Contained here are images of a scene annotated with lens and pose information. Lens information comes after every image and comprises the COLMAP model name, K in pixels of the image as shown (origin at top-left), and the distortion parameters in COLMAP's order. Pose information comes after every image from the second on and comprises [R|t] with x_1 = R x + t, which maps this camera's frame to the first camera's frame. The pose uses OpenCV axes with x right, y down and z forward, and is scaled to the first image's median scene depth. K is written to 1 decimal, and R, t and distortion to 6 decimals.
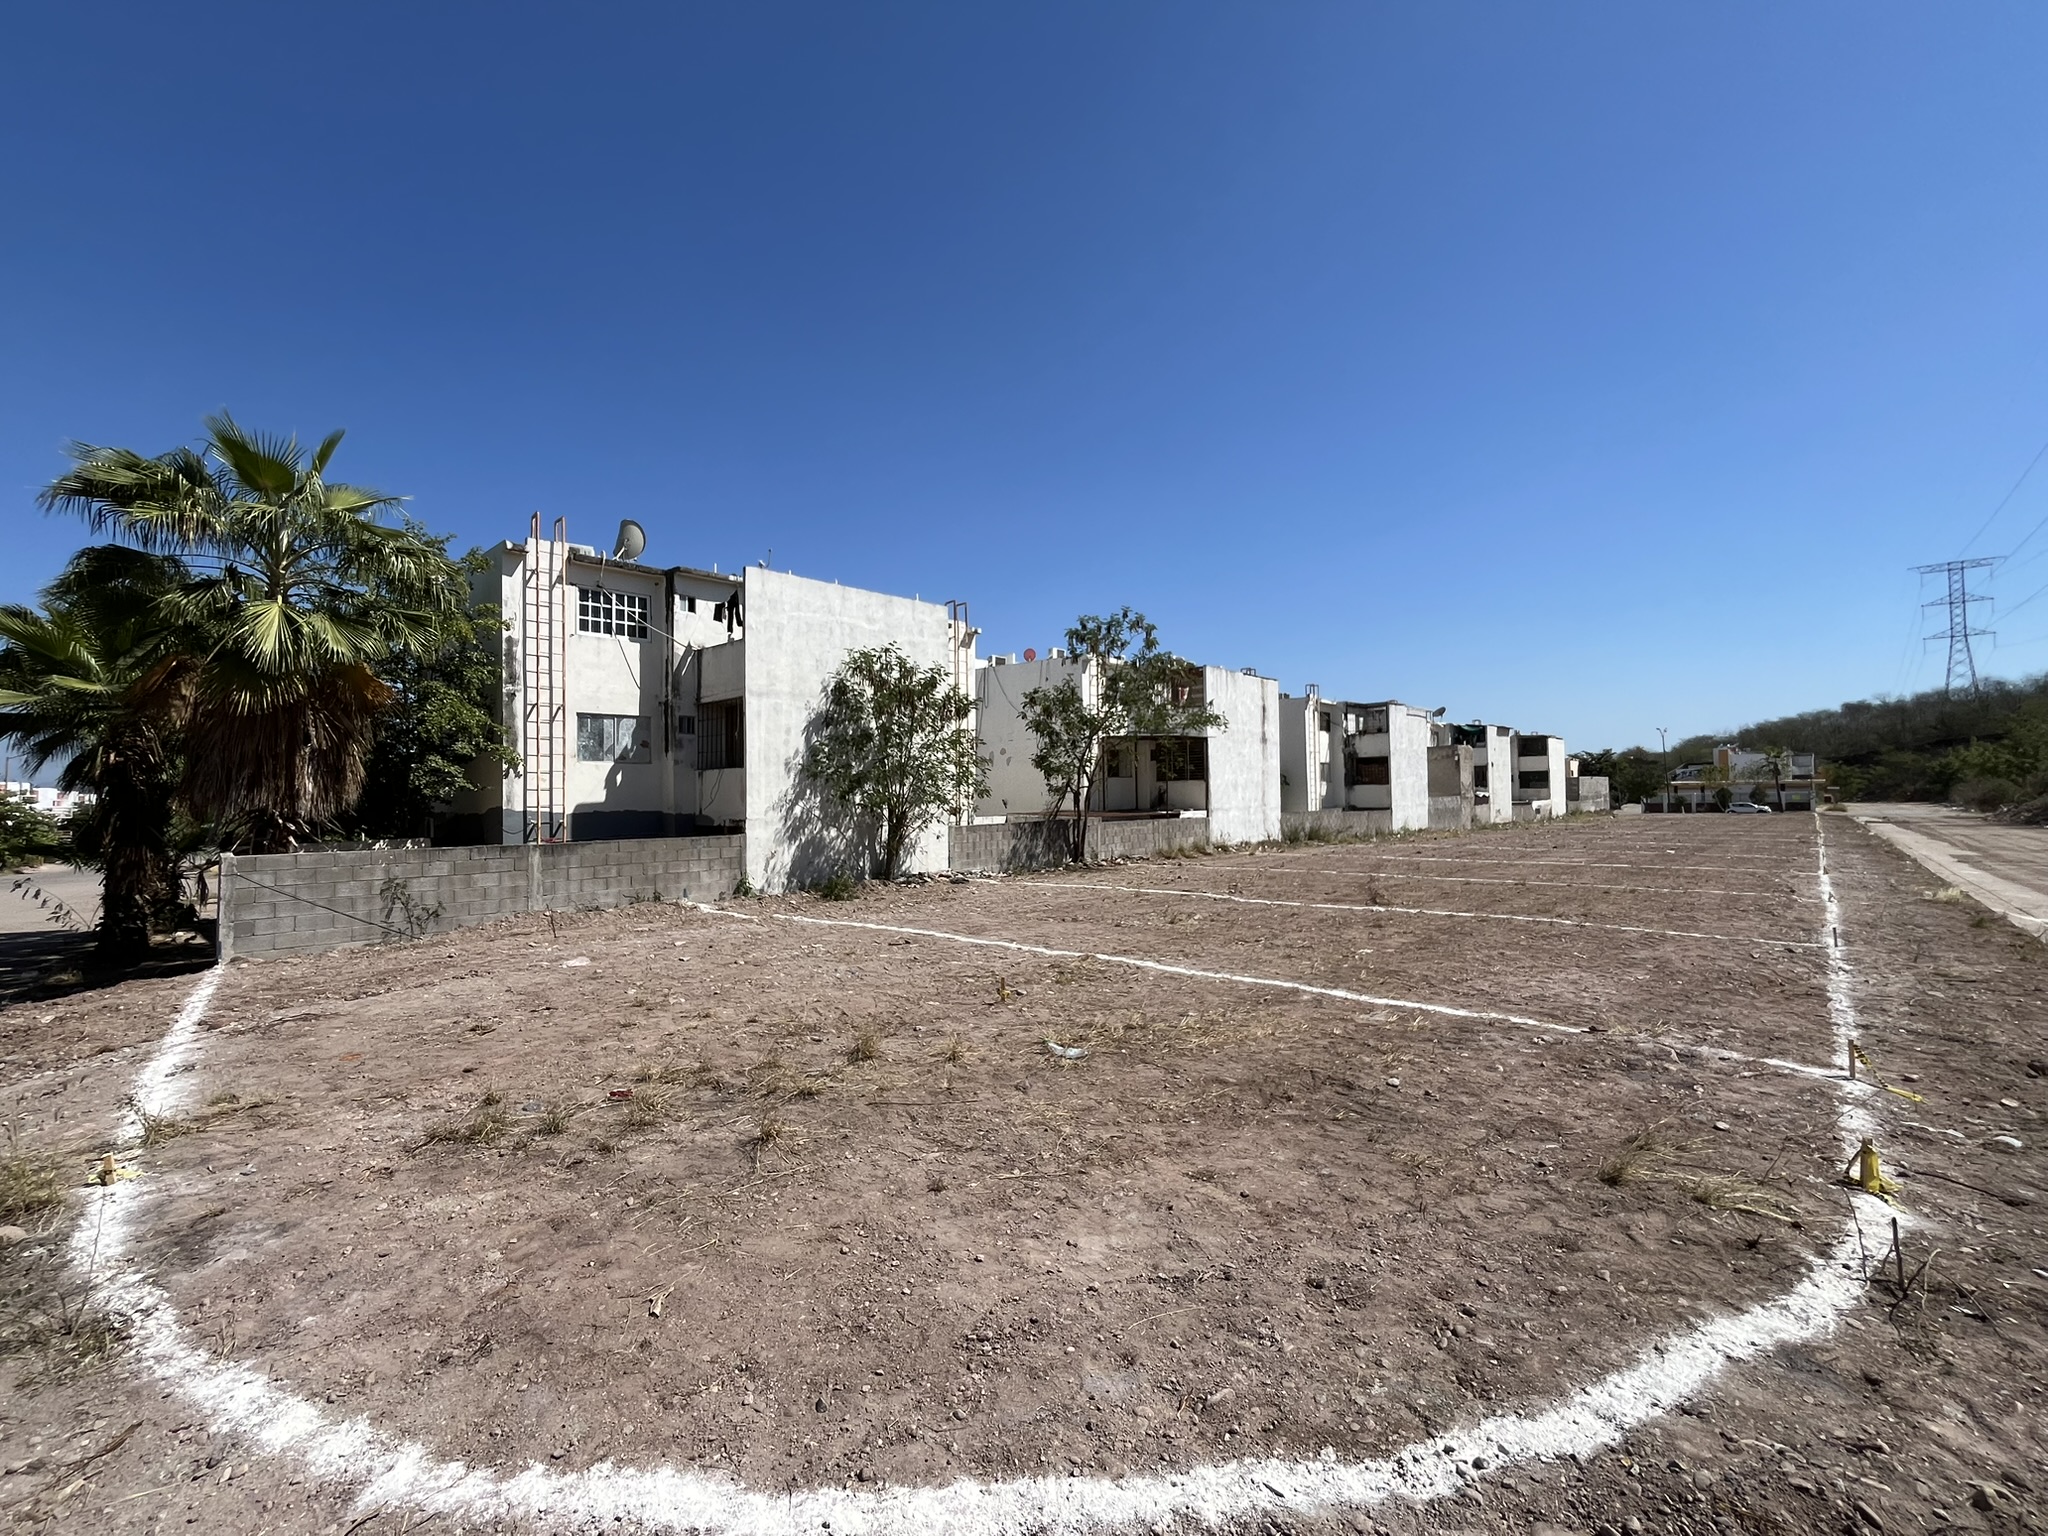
lens RADIAL K [[826.1, 0, 1024.0], [0, 826.1, 768.0], [0, 0, 1]] dist [-0.000224, -0.000053]
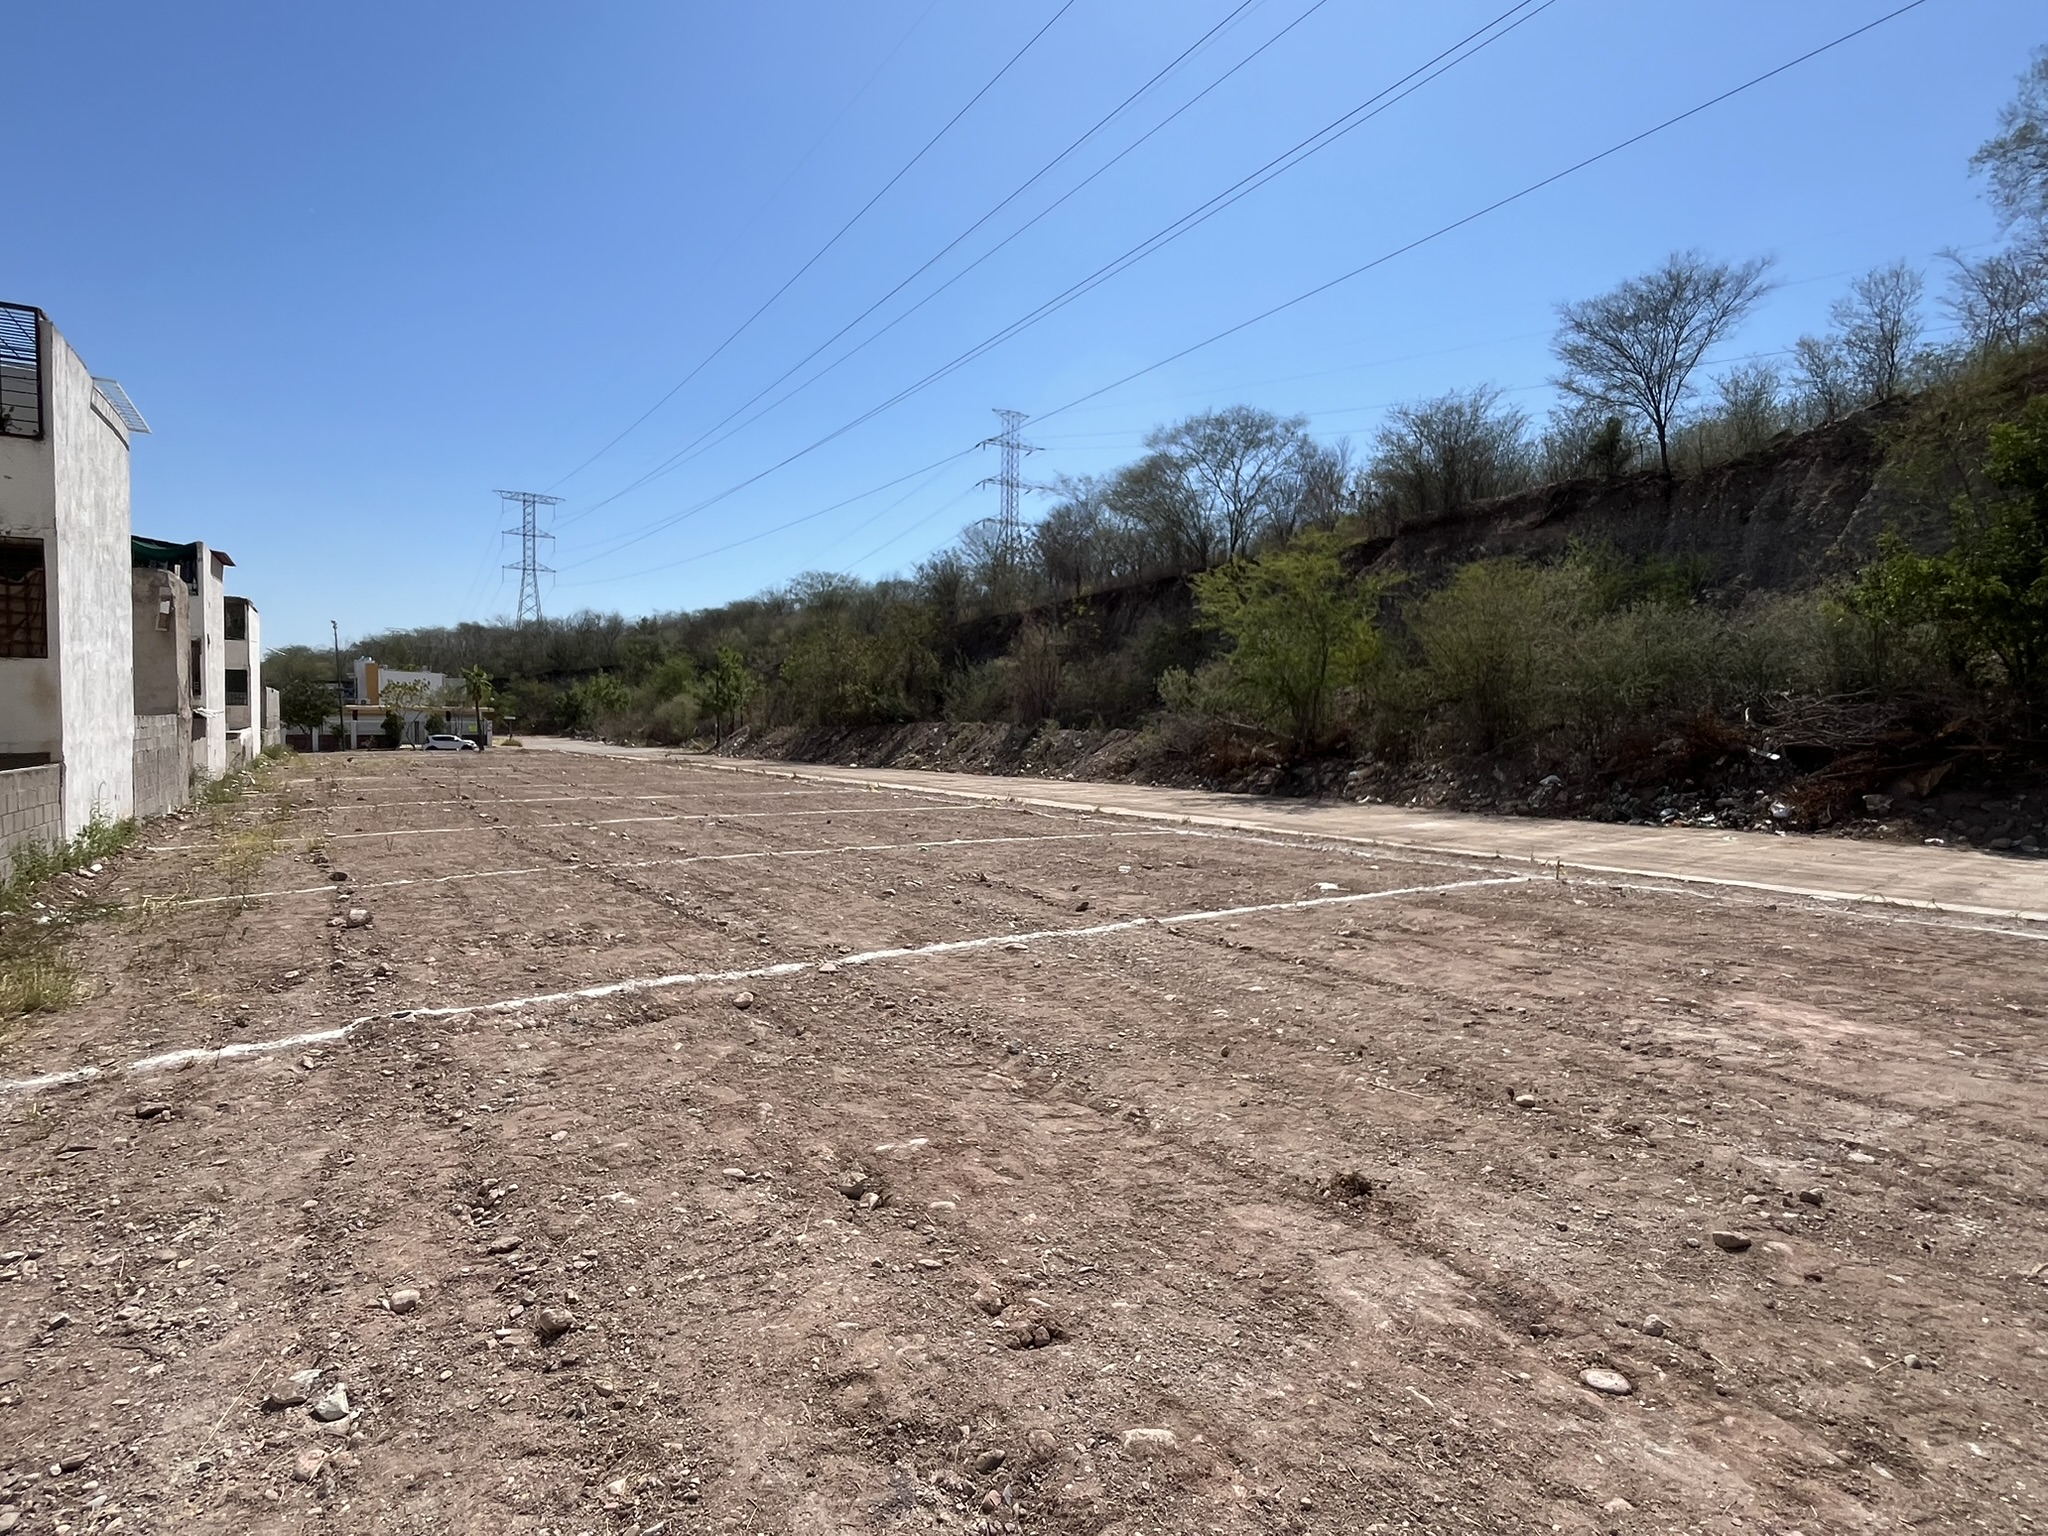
lens RADIAL K [[1062.8, 0, 1024.0], [0, 1062.8, 768.0], [0, 0, 1]] dist [-0.001878, -0.001642]
pose [[0.246279, -0.019865, 0.968995, 0.045879], [-0.053945, 0.997959, 0.034170, 0.005871], [-0.967697, -0.060688, 0.244704, 0.140974]]
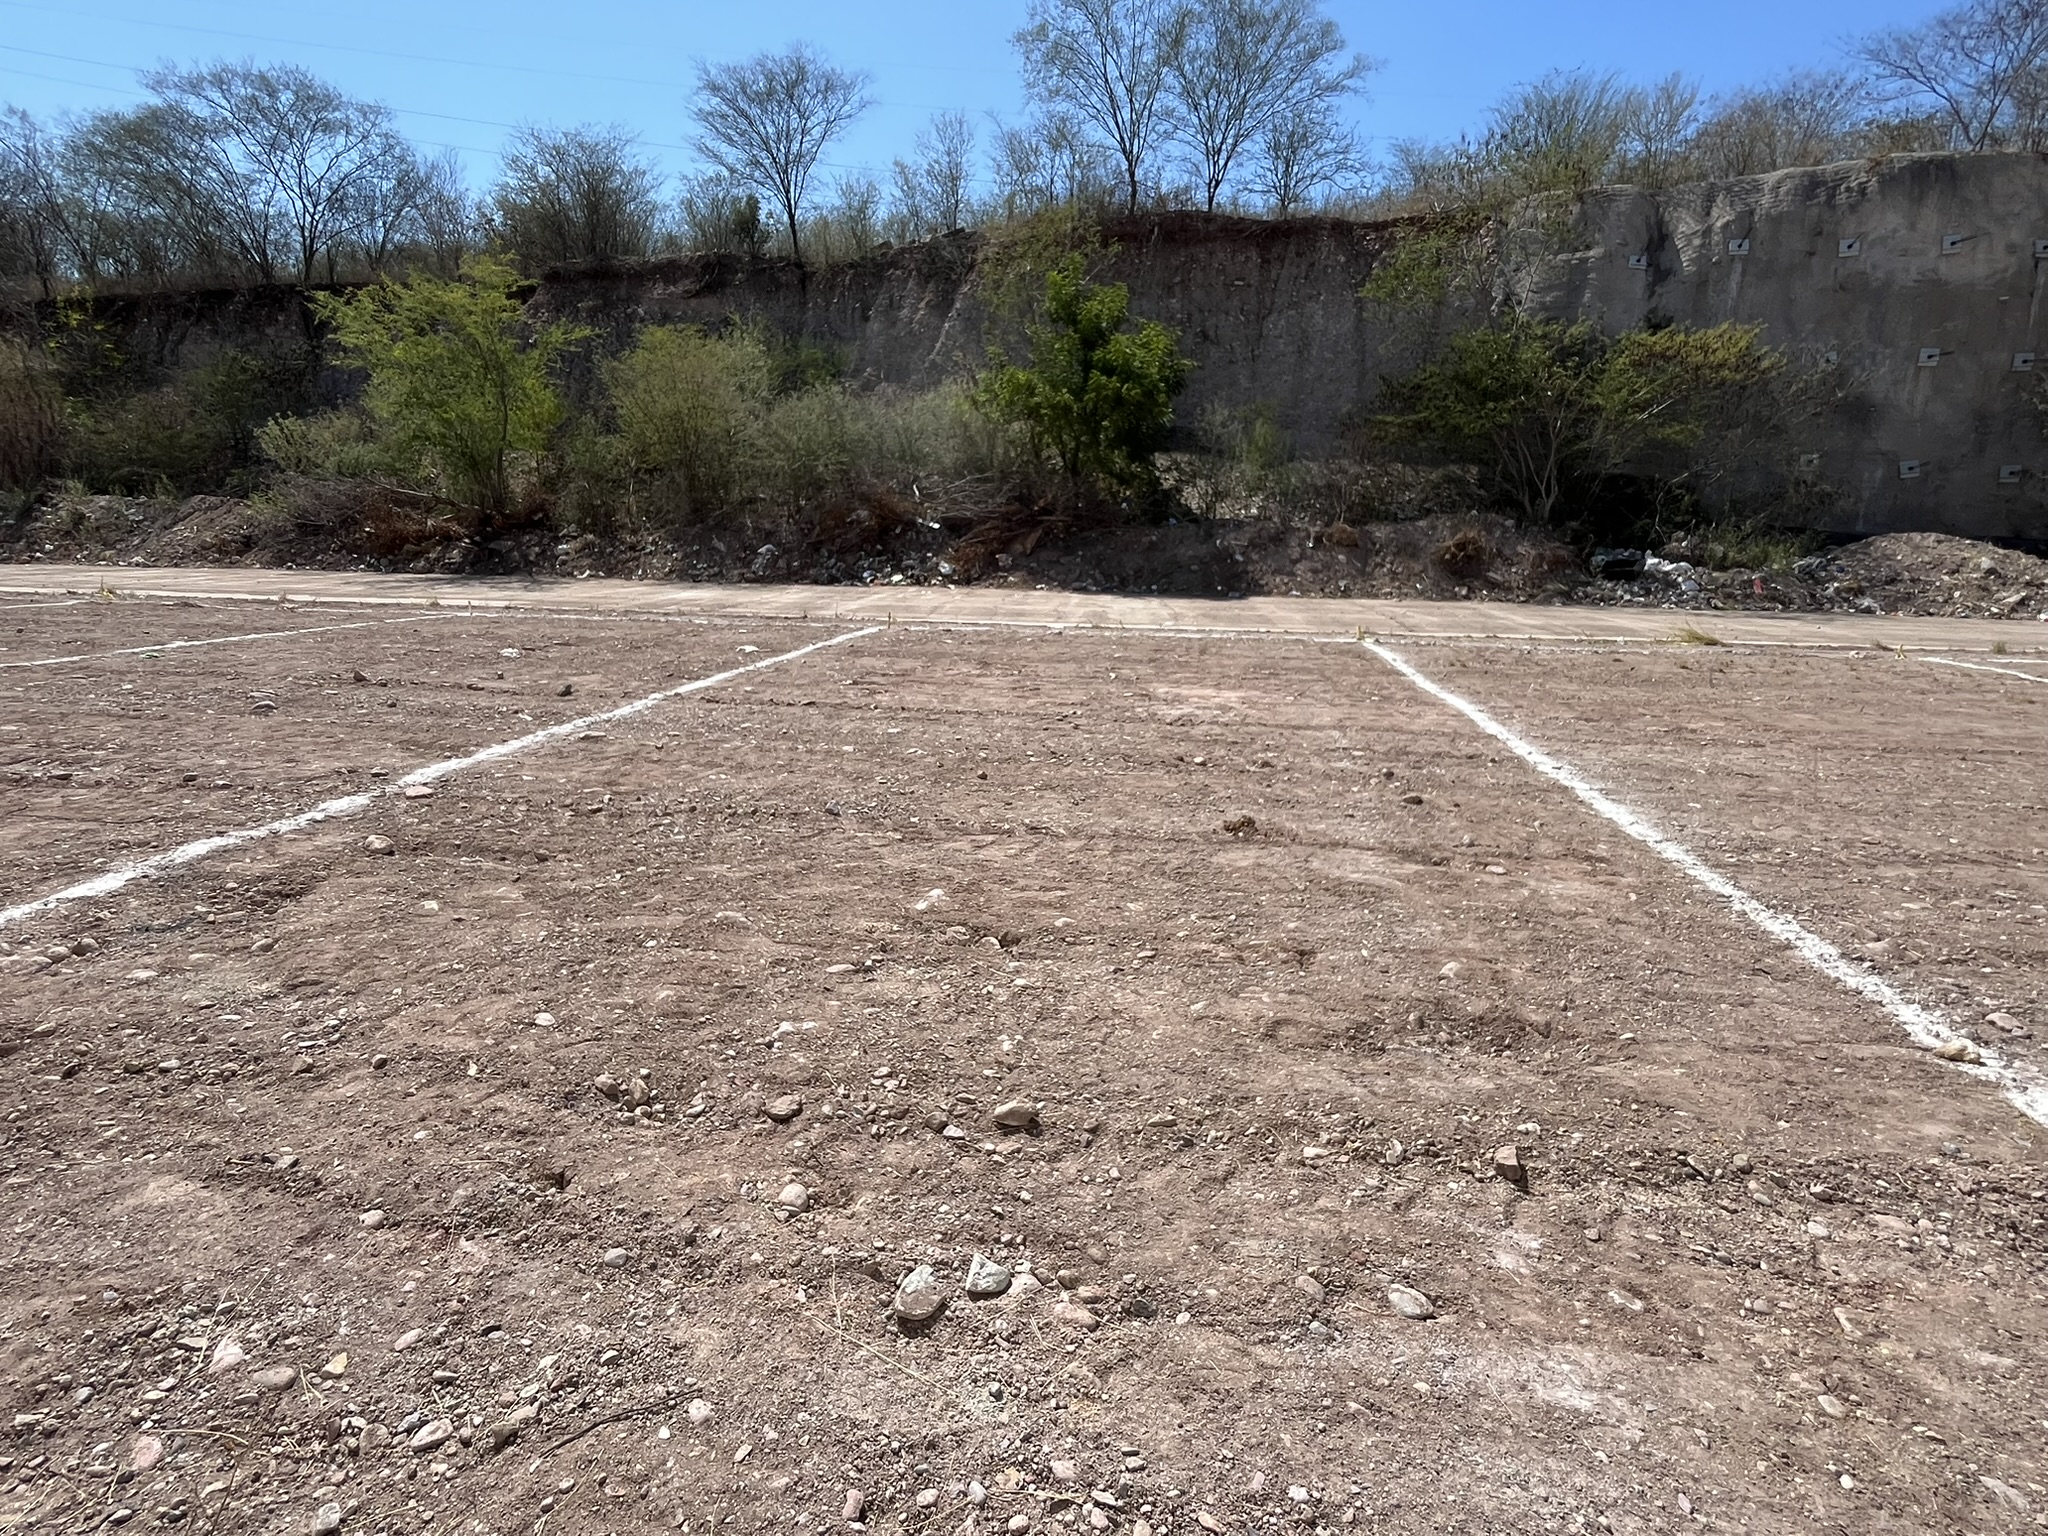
lens RADIAL K [[1062.8, 0, 1024.0], [0, 1062.8, 768.0], [0, 0, 1]] dist [-0.001878, -0.001642]
pose [[-0.569623, -0.180702, 0.801796, 0.077629], [-0.044209, 0.980856, 0.189649, 0.027285], [-0.820716, 0.072582, -0.566707, 0.326174]]
